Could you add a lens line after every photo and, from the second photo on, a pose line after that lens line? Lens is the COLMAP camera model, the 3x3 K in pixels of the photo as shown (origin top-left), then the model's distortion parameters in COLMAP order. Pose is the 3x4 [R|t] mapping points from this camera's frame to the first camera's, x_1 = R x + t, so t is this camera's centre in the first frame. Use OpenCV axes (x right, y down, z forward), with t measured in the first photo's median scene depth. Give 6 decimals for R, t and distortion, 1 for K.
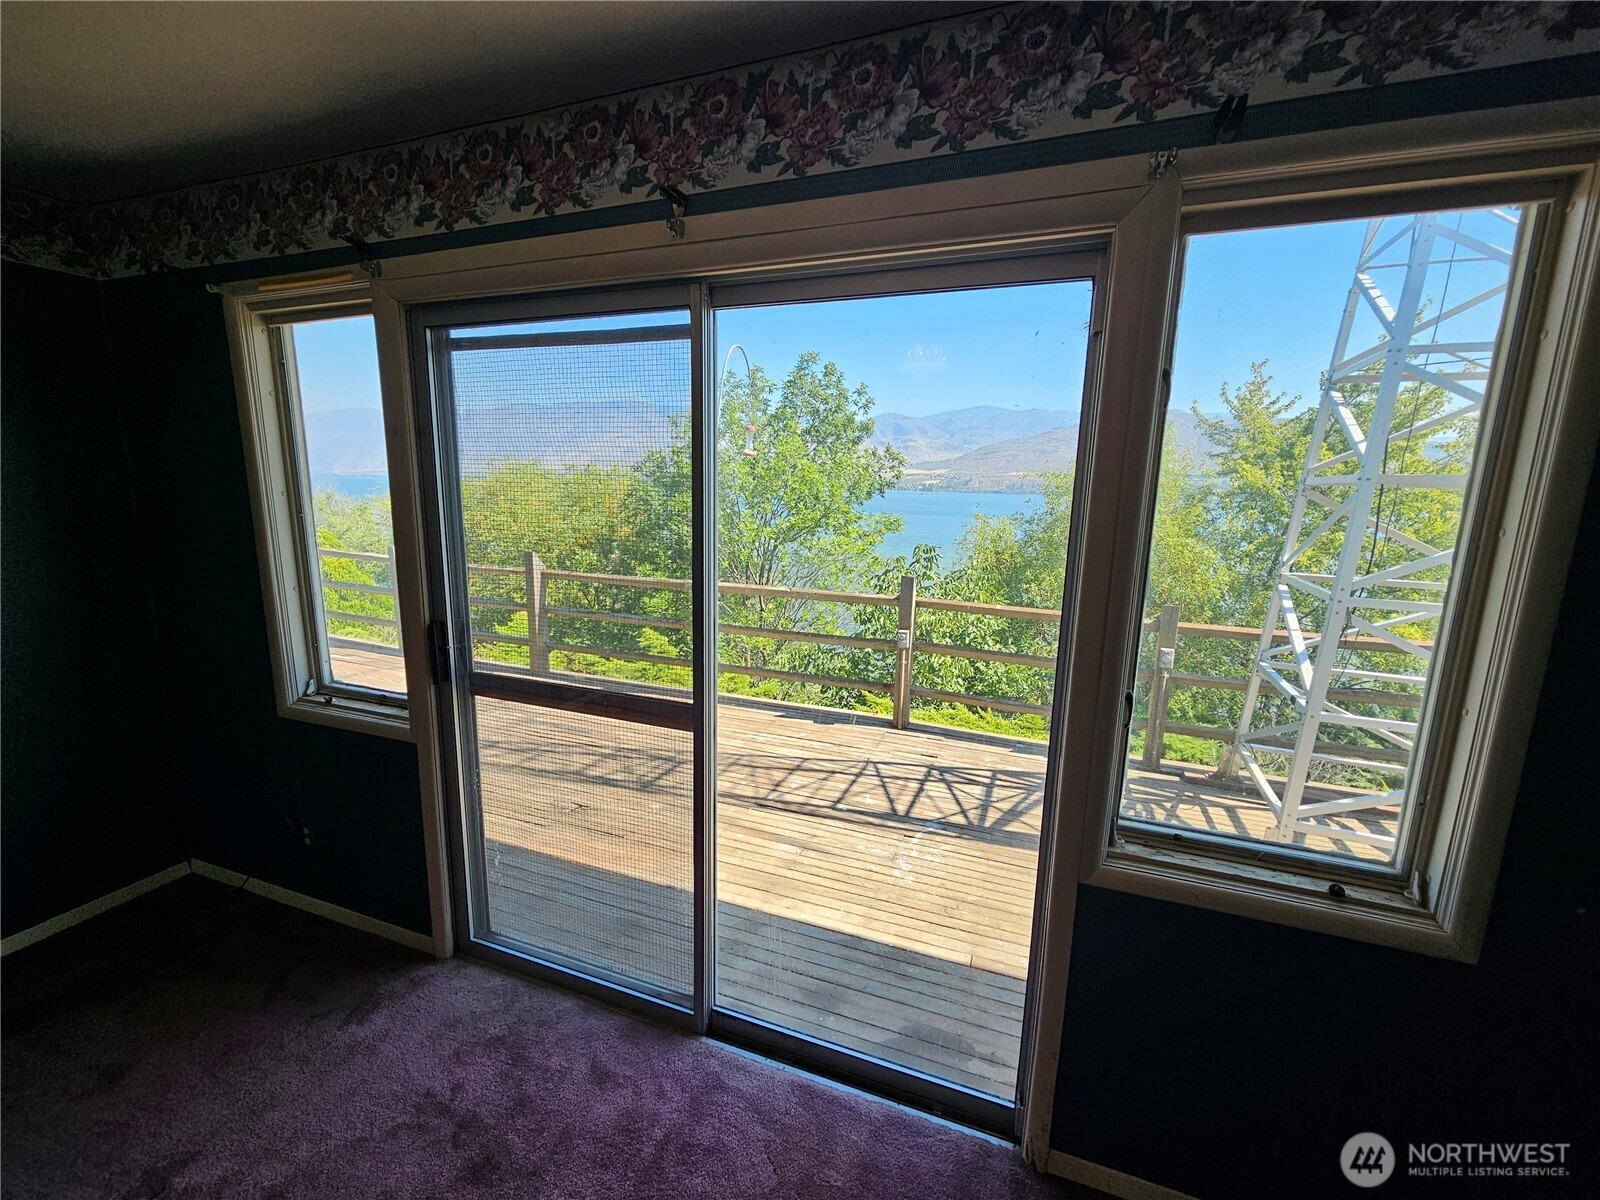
lens RADIAL K [[655.8, 0, 810.4], [0, 655.8, 606.7], [0, 0, 1]] dist [-0.000711, -0.000276]
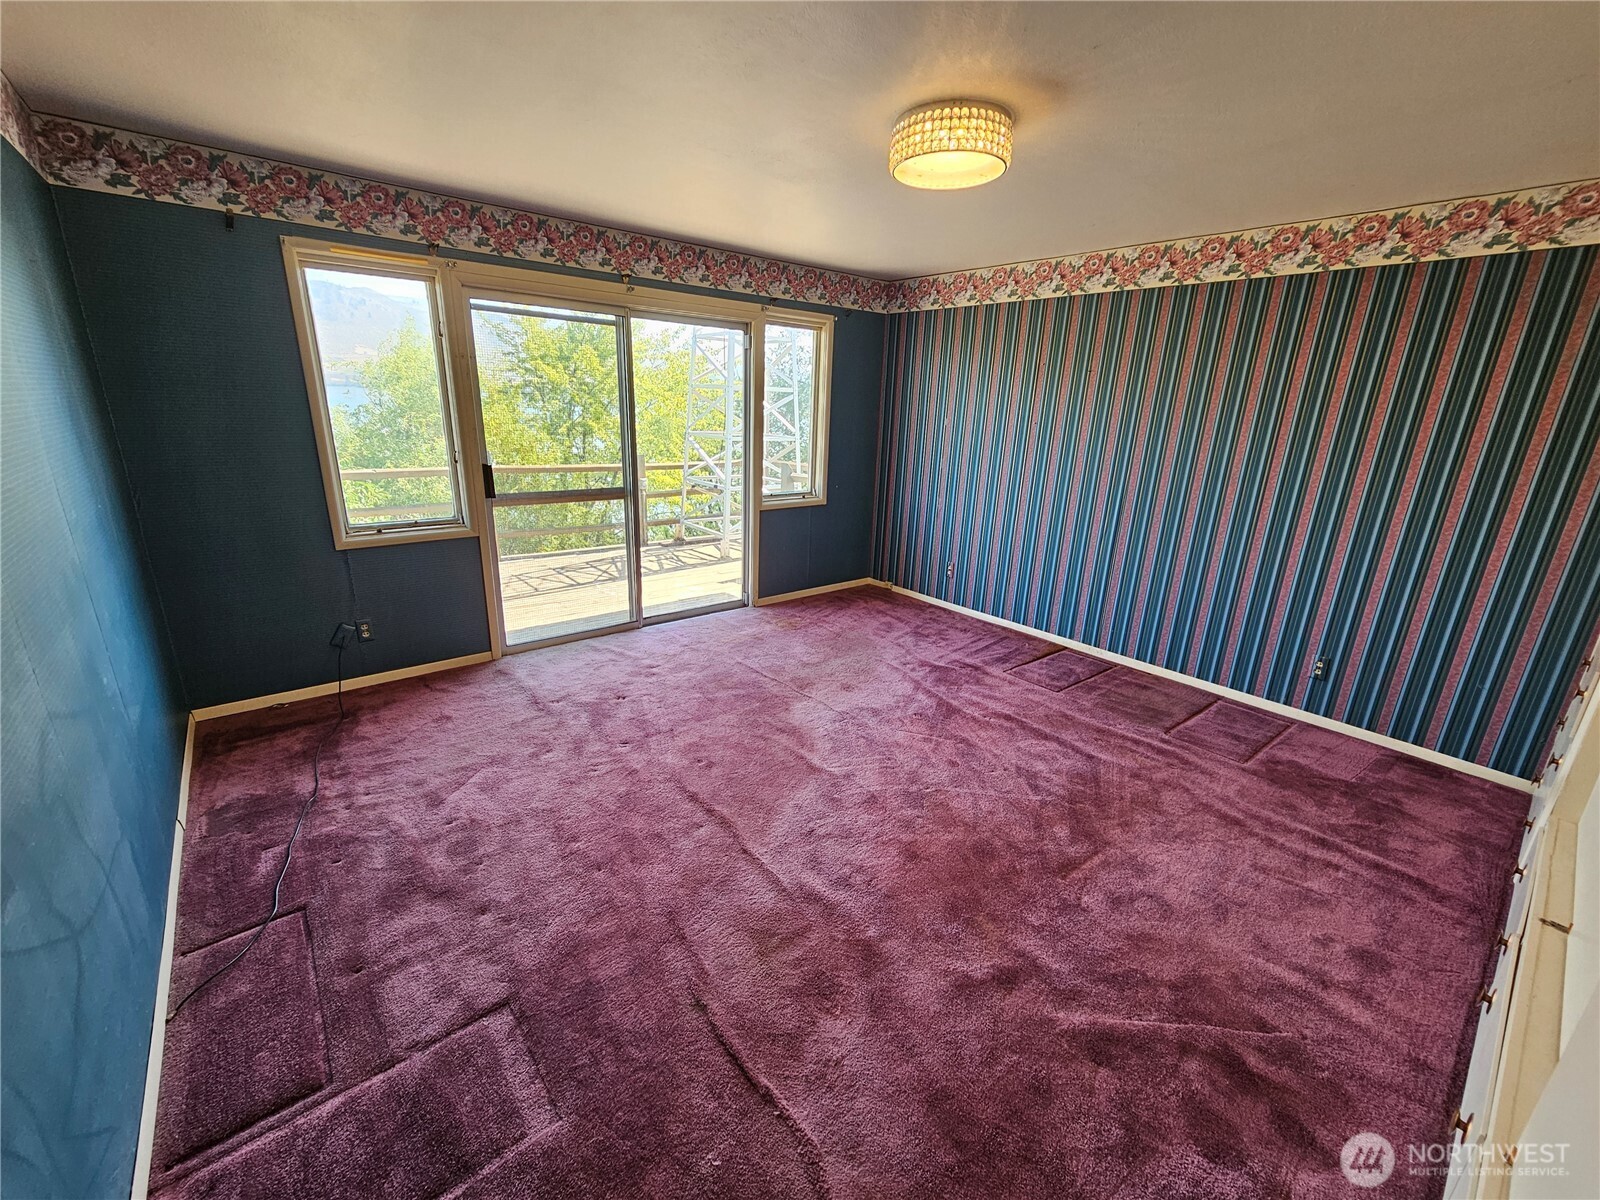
lens RADIAL K [[655.8, 0, 810.4], [0, 655.8, 606.7], [0, 0, 1]] dist [-0.000711, -0.000276]
pose [[0.492087, -0.260822, 0.830555, -1.699893], [0.128678, 0.965375, 0.226920, 0.105699], [-0.860983, -0.004790, 0.508611, -0.693190]]
